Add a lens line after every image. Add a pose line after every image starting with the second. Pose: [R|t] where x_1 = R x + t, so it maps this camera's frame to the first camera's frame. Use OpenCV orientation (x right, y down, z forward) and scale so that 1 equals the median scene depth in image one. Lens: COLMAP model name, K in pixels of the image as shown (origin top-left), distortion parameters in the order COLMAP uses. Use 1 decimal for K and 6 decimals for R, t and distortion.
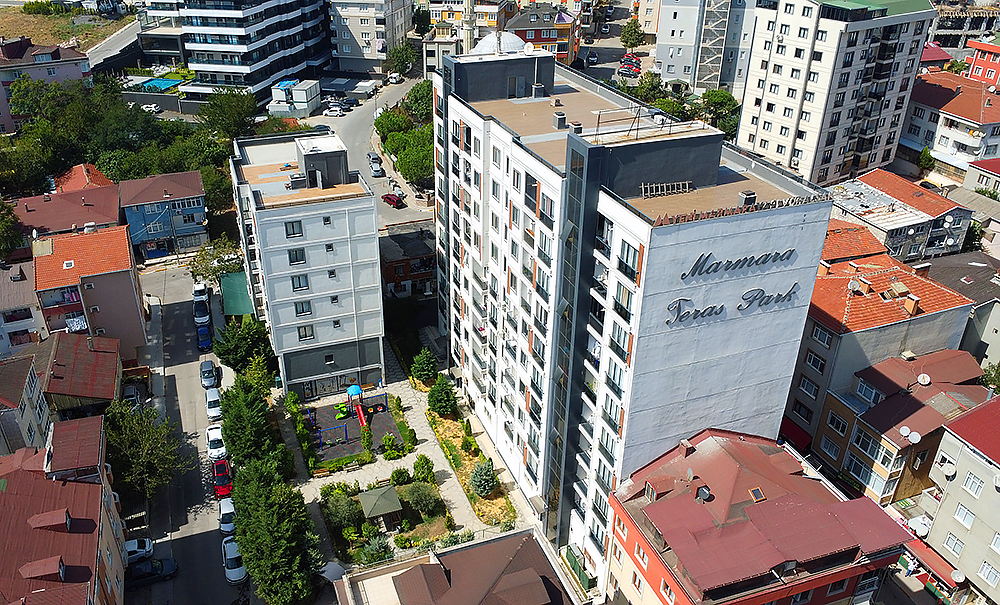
lens RADIAL K [[781.3, 0, 486.6], [0, 781.3, 302.4], [0, 0, 1]] dist [-0.034197, -0.006223]
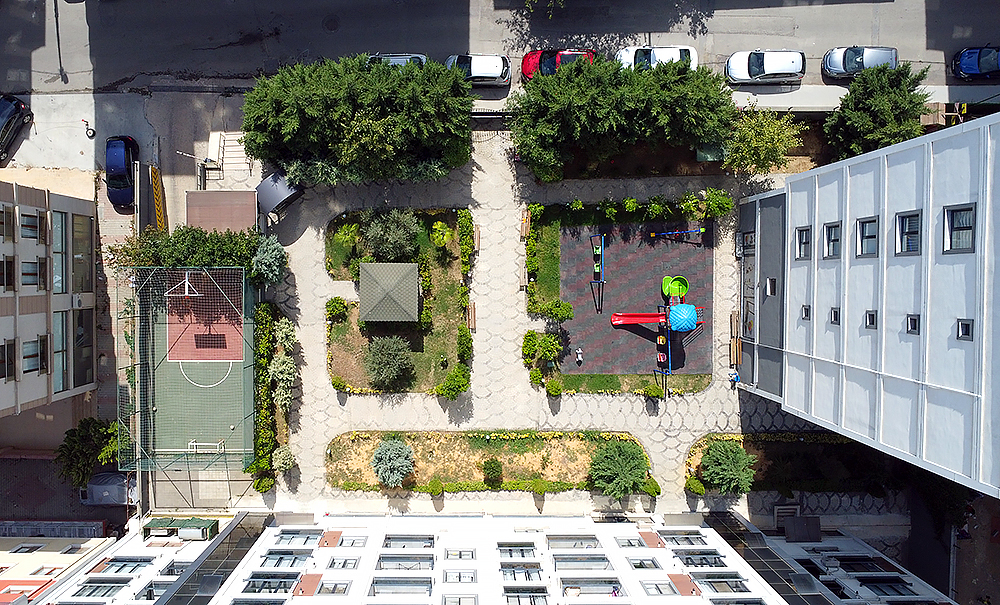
lens RADIAL K [[781.3, 0, 486.6], [0, 781.3, 302.4], [0, 0, 1]] dist [-0.034197, -0.006223]
pose [[-0.358771, 0.933270, 0.017022, -0.145662], [-0.455097, -0.190813, 0.869757, -0.286593], [0.814966, 0.304297, 0.493187, 0.657776]]
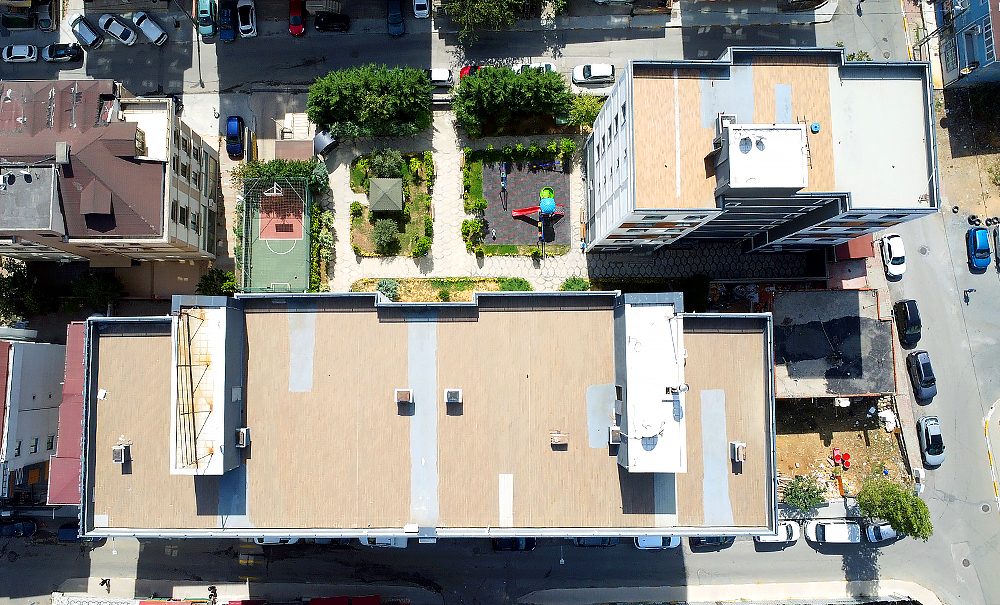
lens RADIAL K [[801.5, 0, 499.6], [0, 801.5, 315.5], [0, 0, 1]] dist [-0.045555, -0.000738]
pose [[-0.349335, 0.933708, -0.078449, 0.053979], [-0.463417, -0.099399, 0.880548, -0.753234], [0.814377, 0.343960, 0.467420, 0.566168]]
